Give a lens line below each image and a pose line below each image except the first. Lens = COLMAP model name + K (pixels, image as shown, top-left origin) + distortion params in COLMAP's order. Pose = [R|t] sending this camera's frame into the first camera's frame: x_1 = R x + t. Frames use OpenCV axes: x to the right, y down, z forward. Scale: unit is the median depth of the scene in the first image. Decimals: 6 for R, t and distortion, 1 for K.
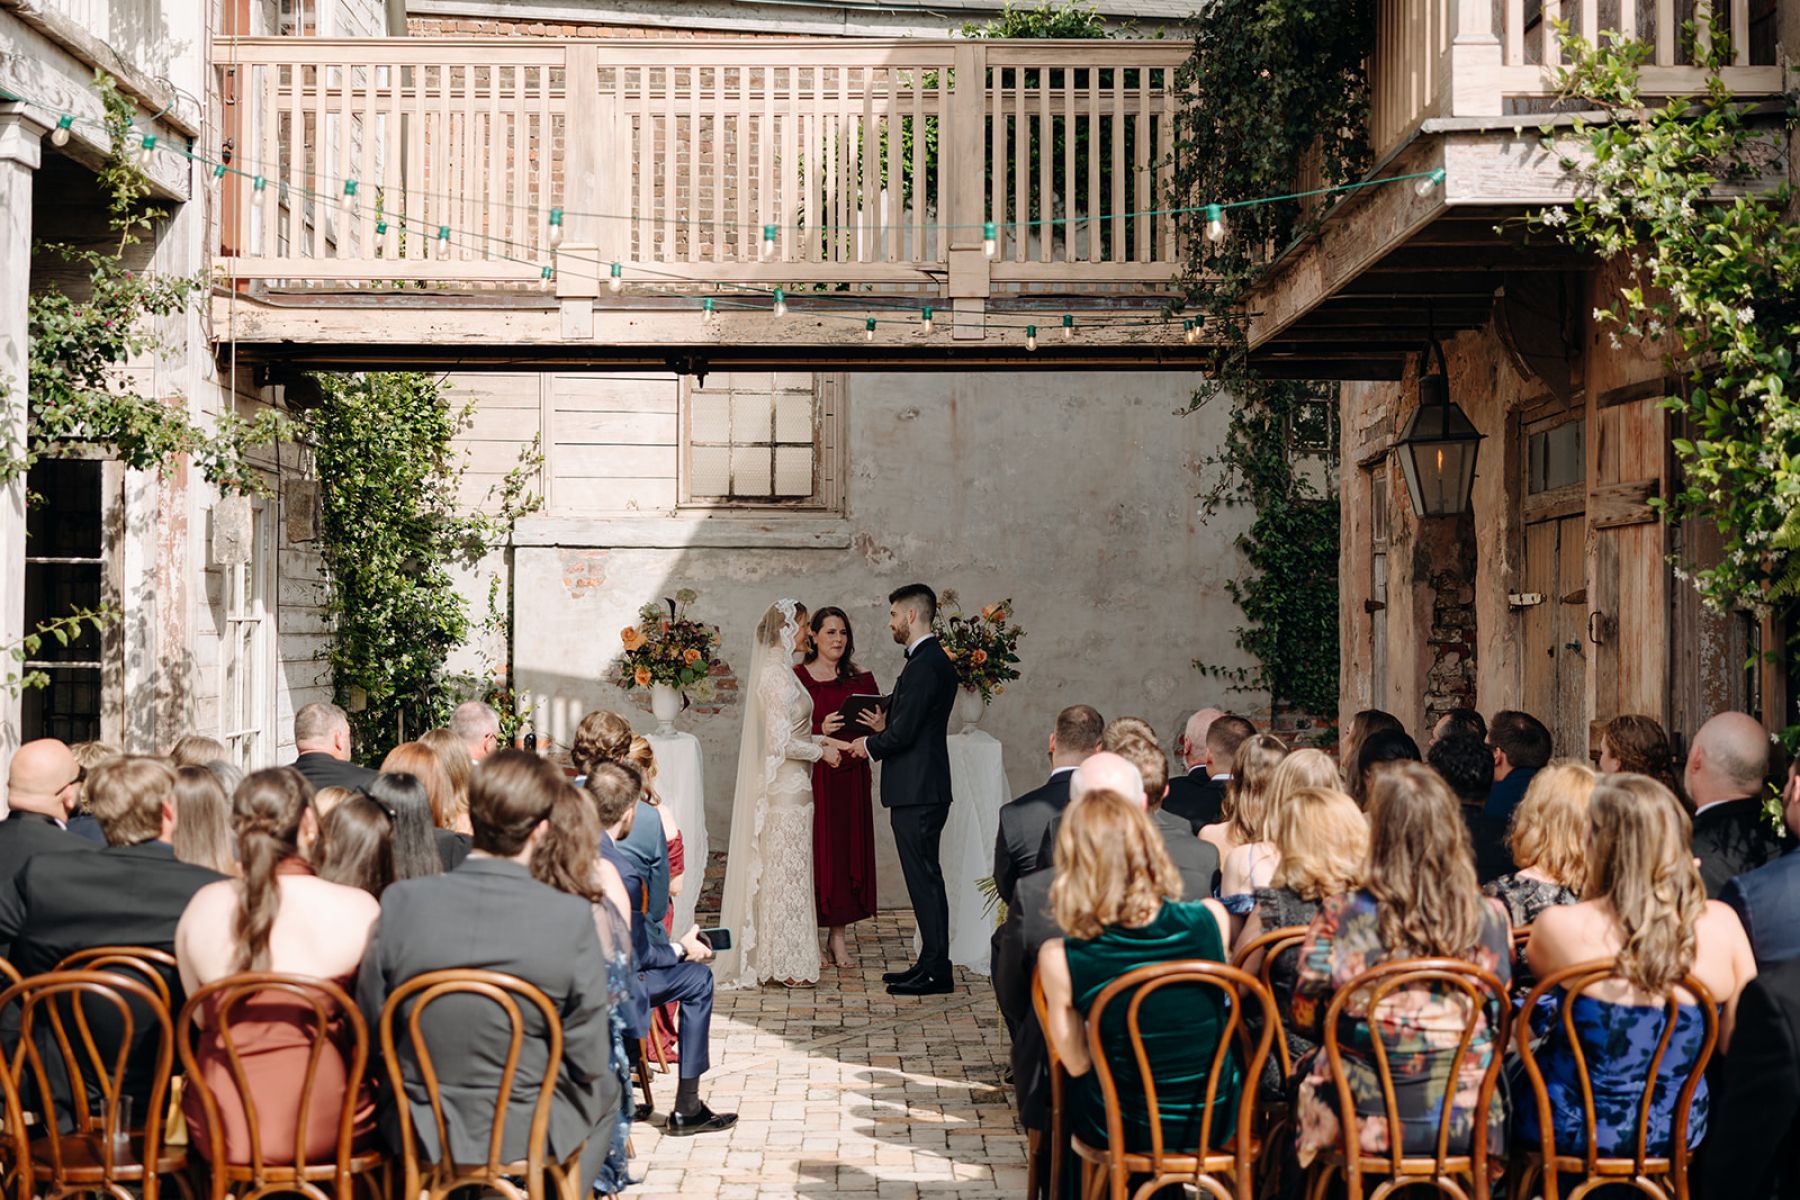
lens RADIAL K [[2628.2, 0, 849.4], [0, 2628.2, 564.4], [0, 0, 1]] dist [-0.000129, 0.048777]
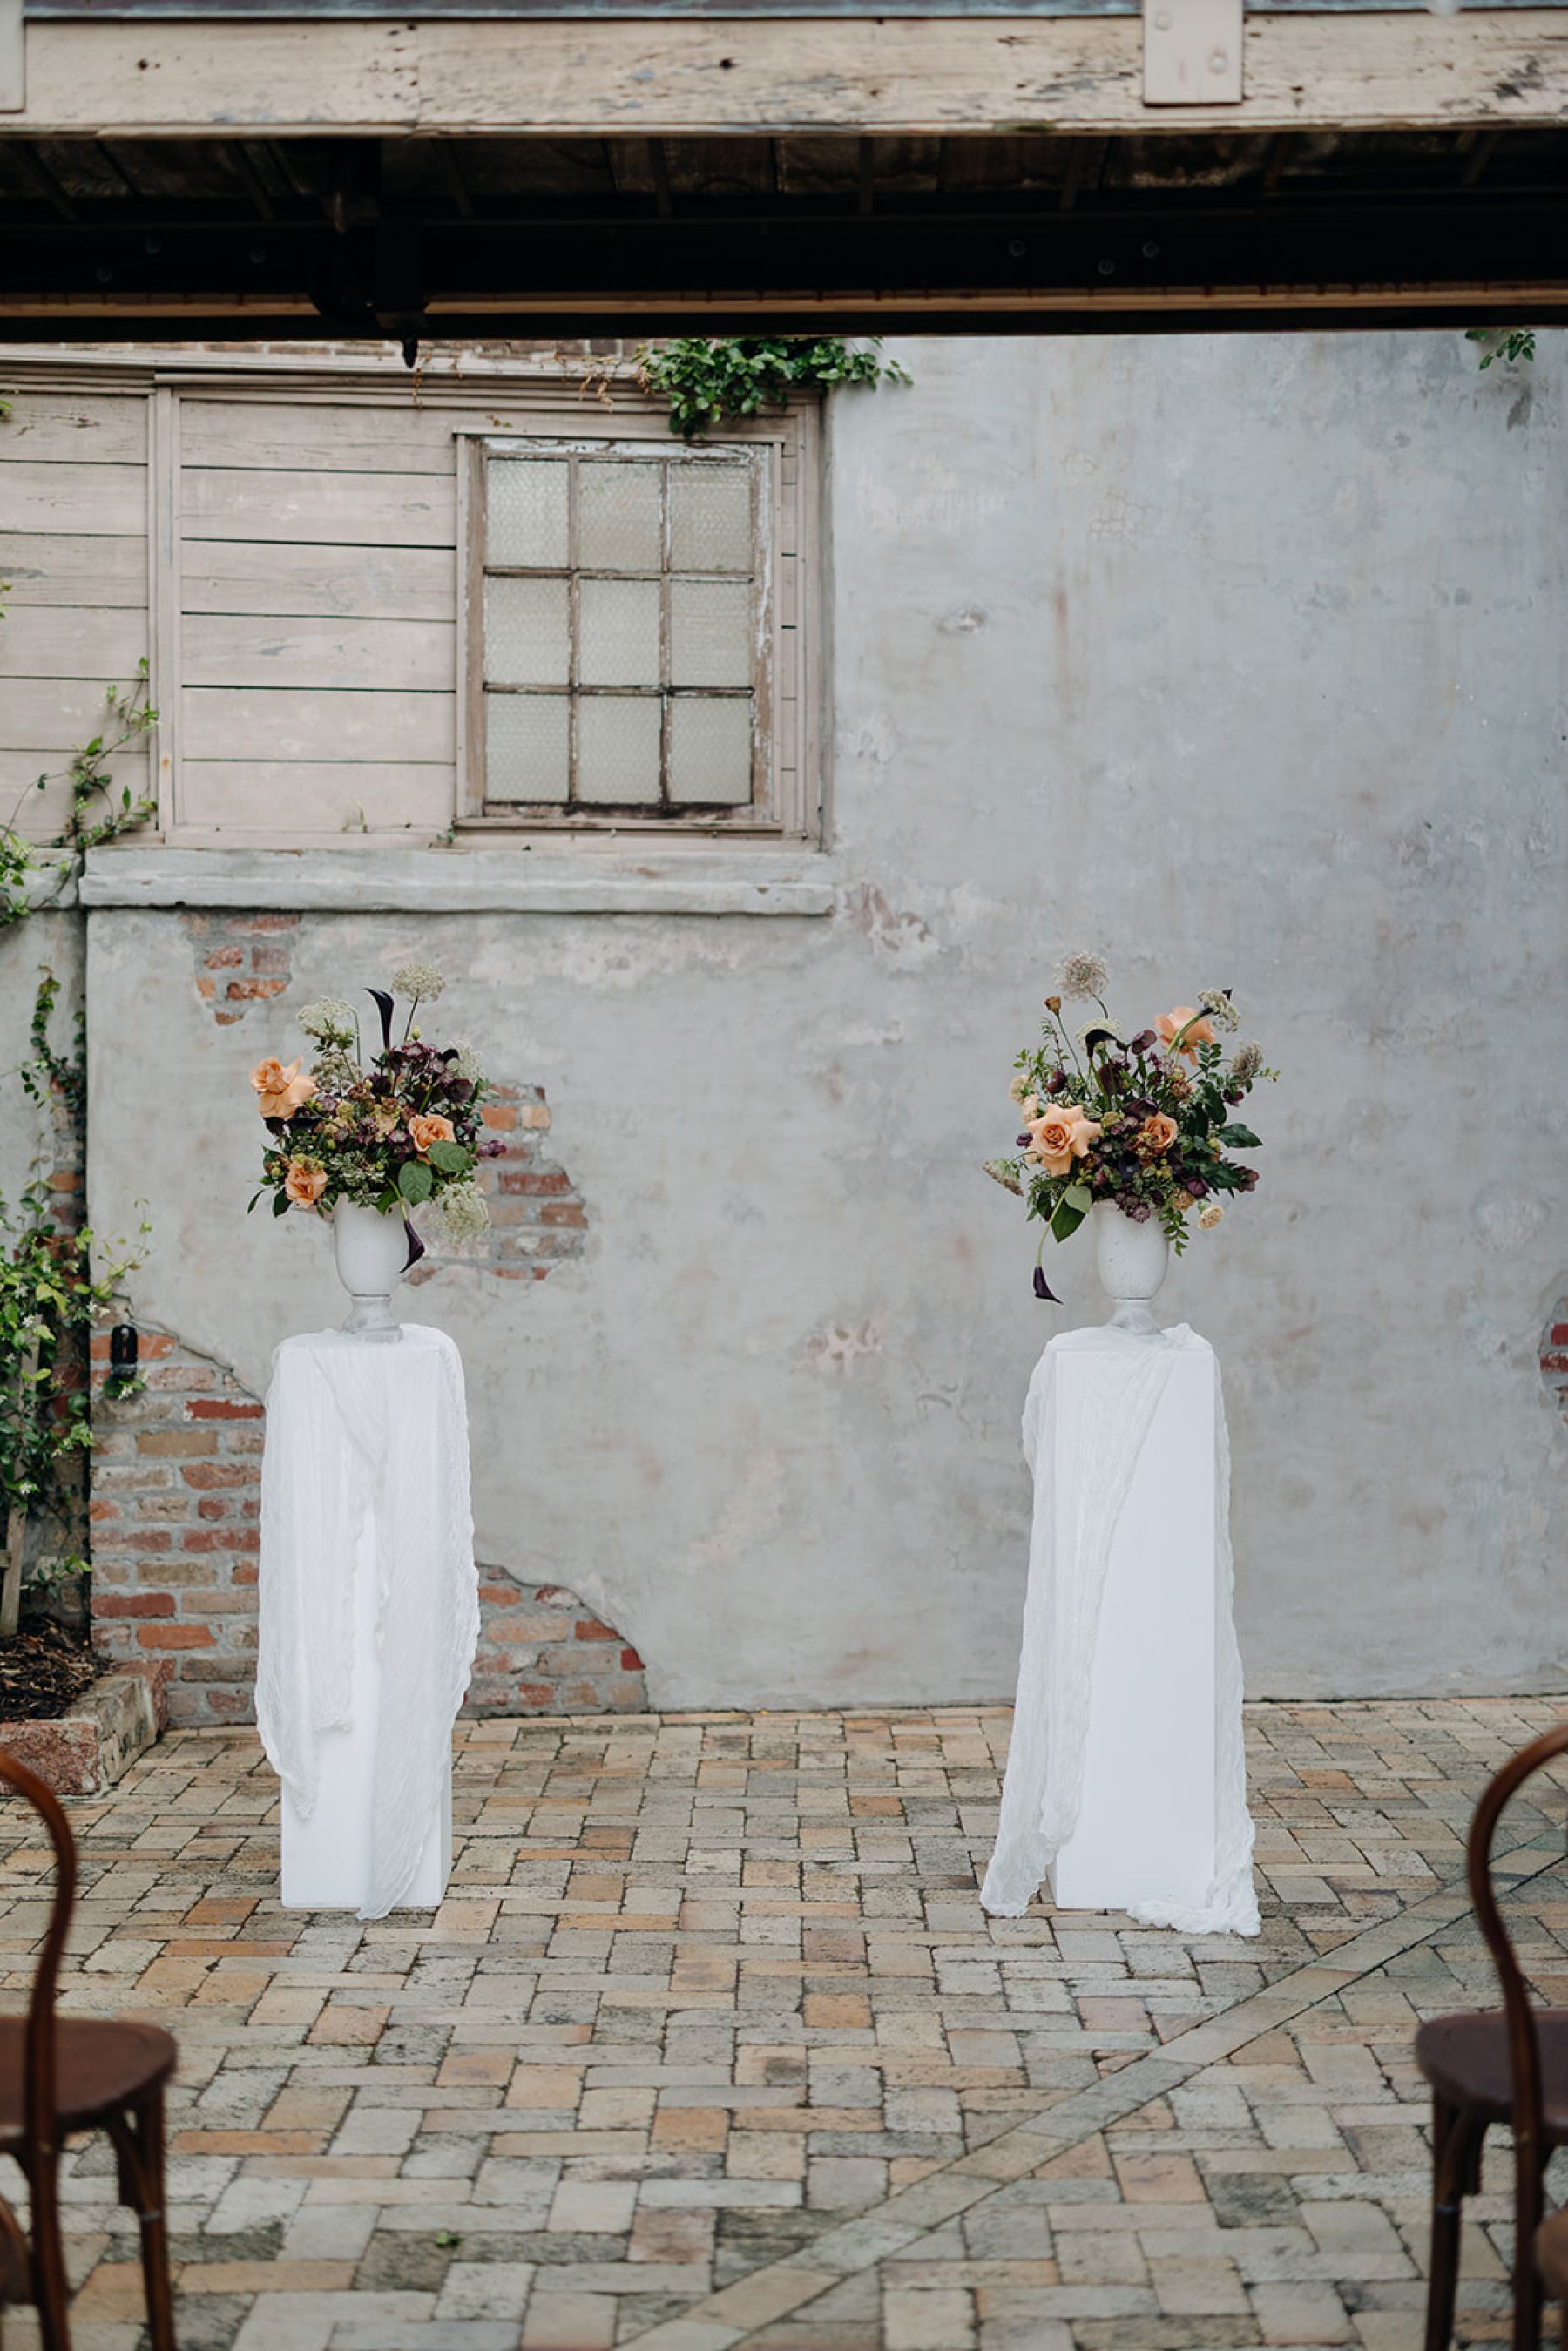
lens RADIAL K [[3432.8, 0, 784.0], [0, 3432.8, 1175.5], [0, 0, 1]] dist [-0.000129, 0.048777]
pose [[0.999857, -0.001843, -0.016827, 0.002057], [0.002261, 0.999689, 0.024847, 0.032653], [0.016776, -0.024882, 0.999550, 0.552410]]
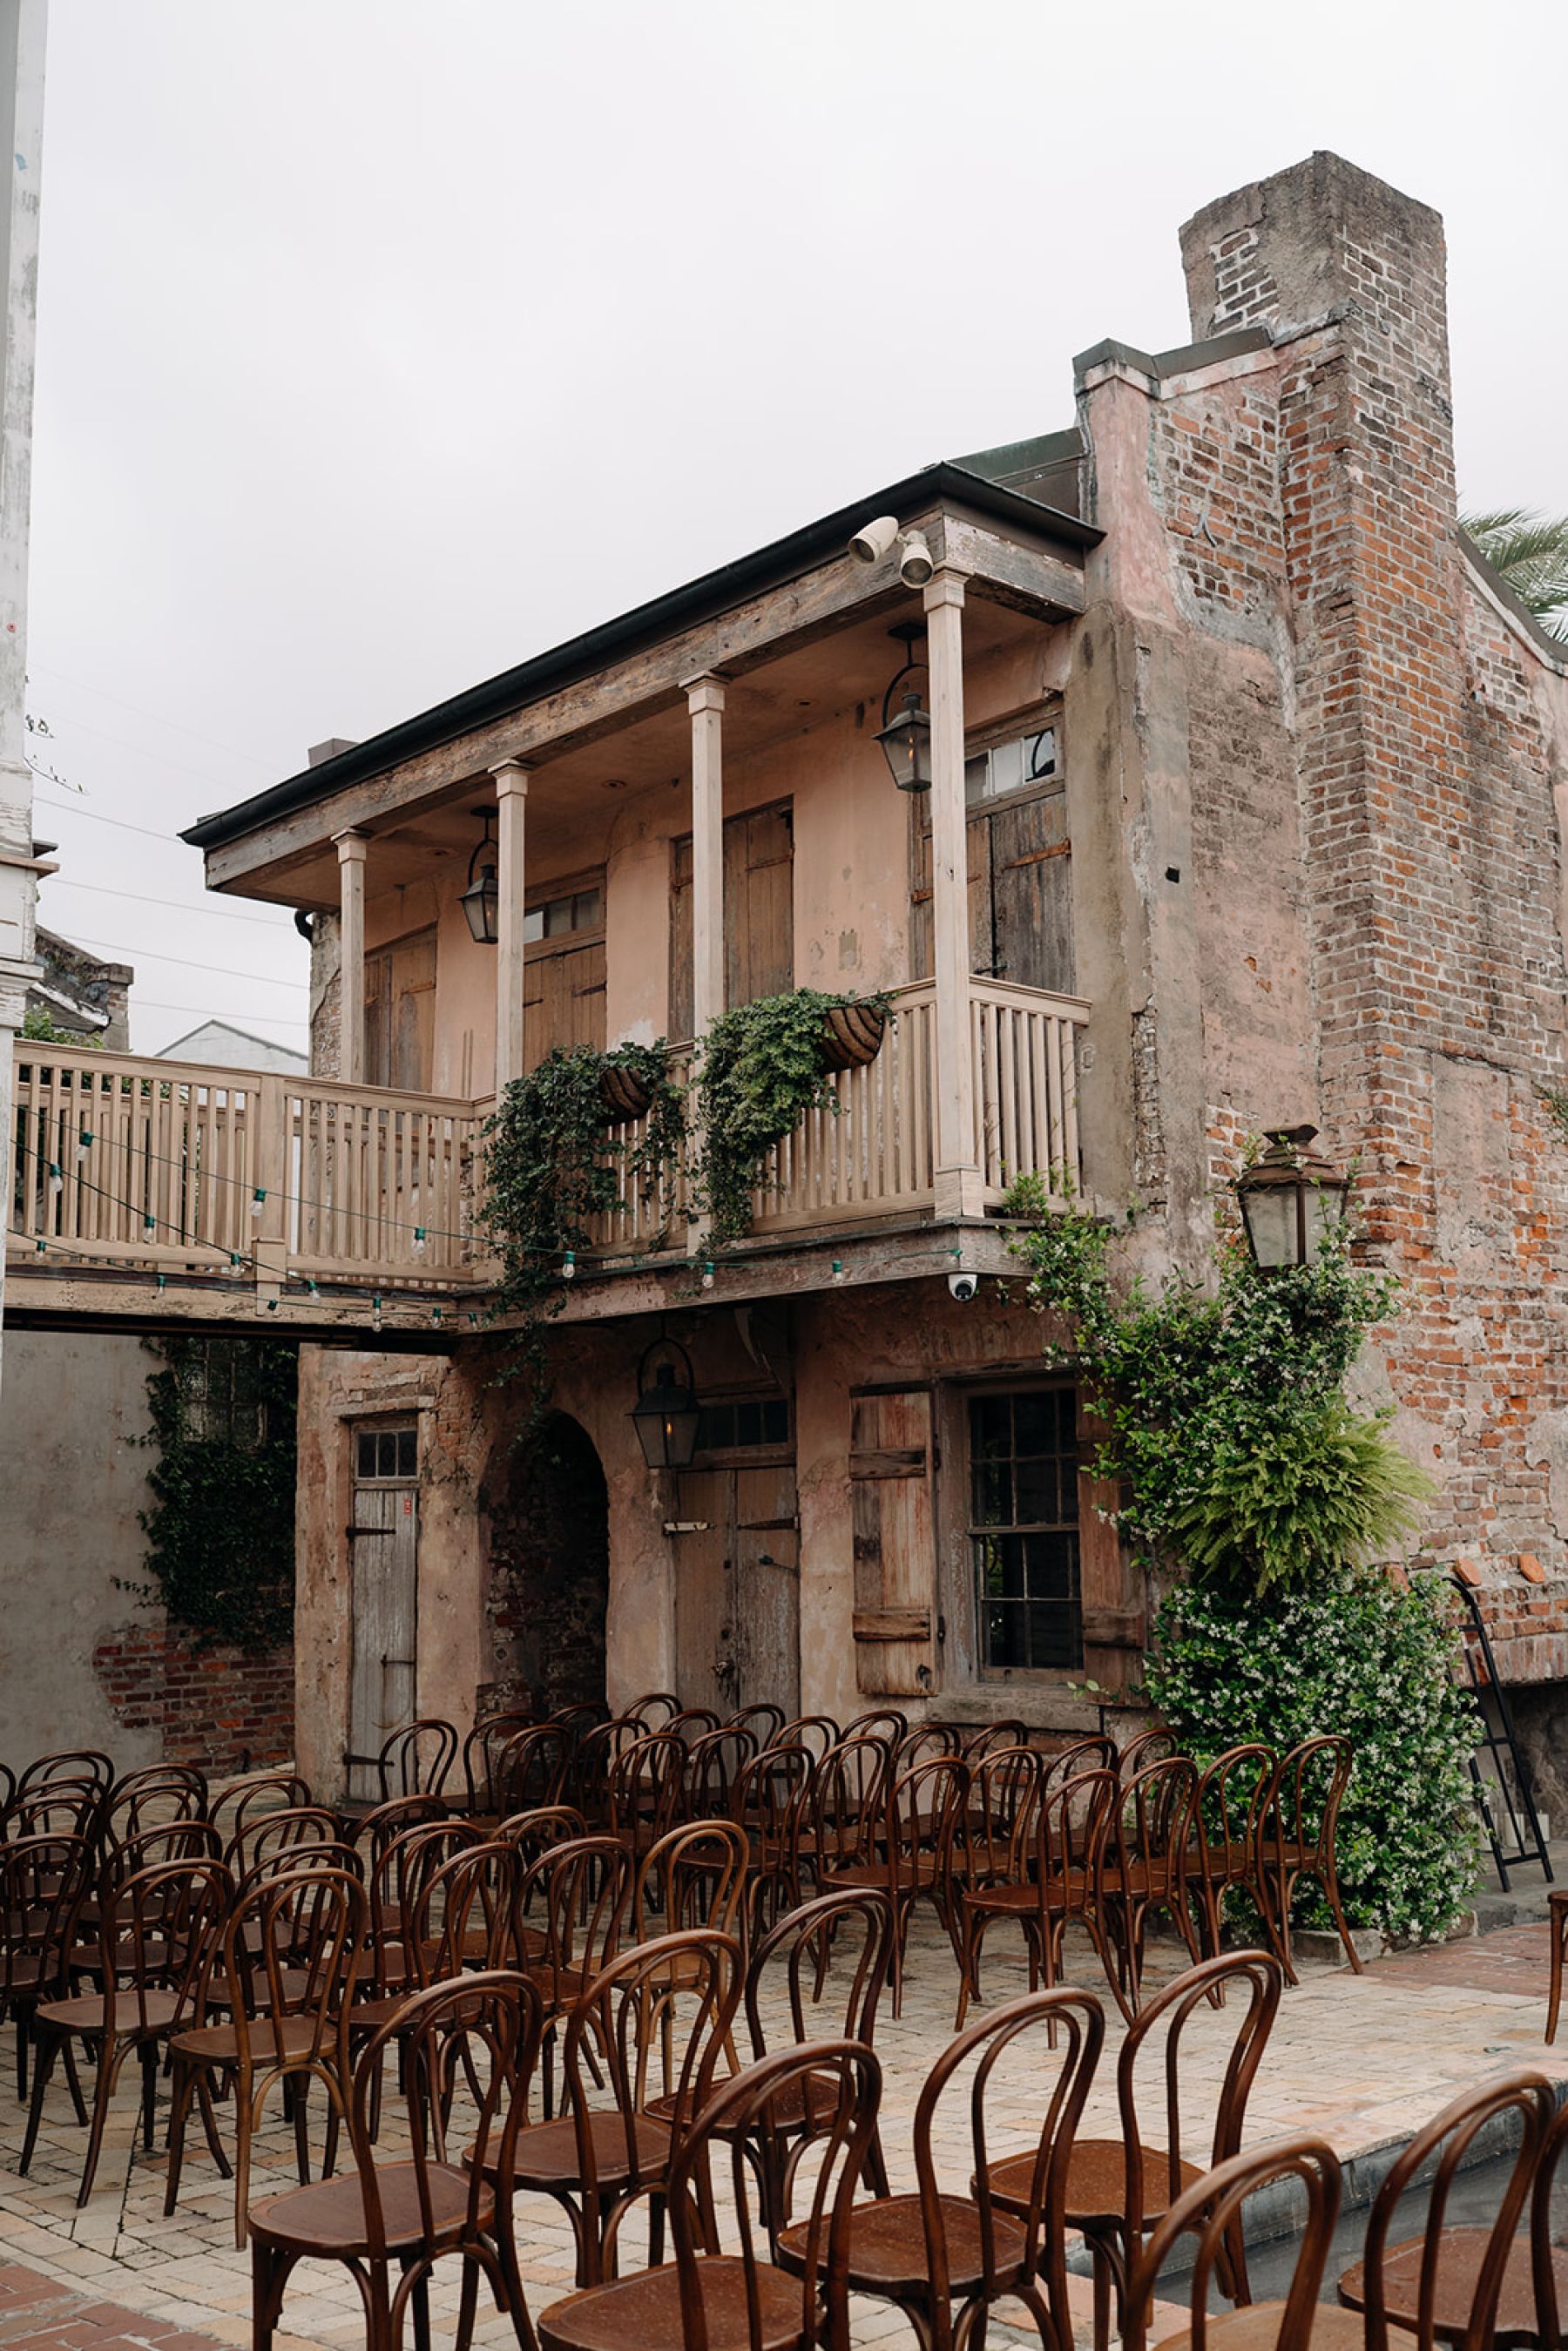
lens RADIAL K [[2351.2, 0, 784.0], [0, 2351.2, 1175.5], [0, 0, 1]] dist [0.021982, 0.008024]
pose [[0.739175, 0.088270, 0.667705, -0.496553], [-0.001183, 0.991543, -0.129773, -0.008557], [-0.673513, 0.095135, 0.733028, 0.032105]]
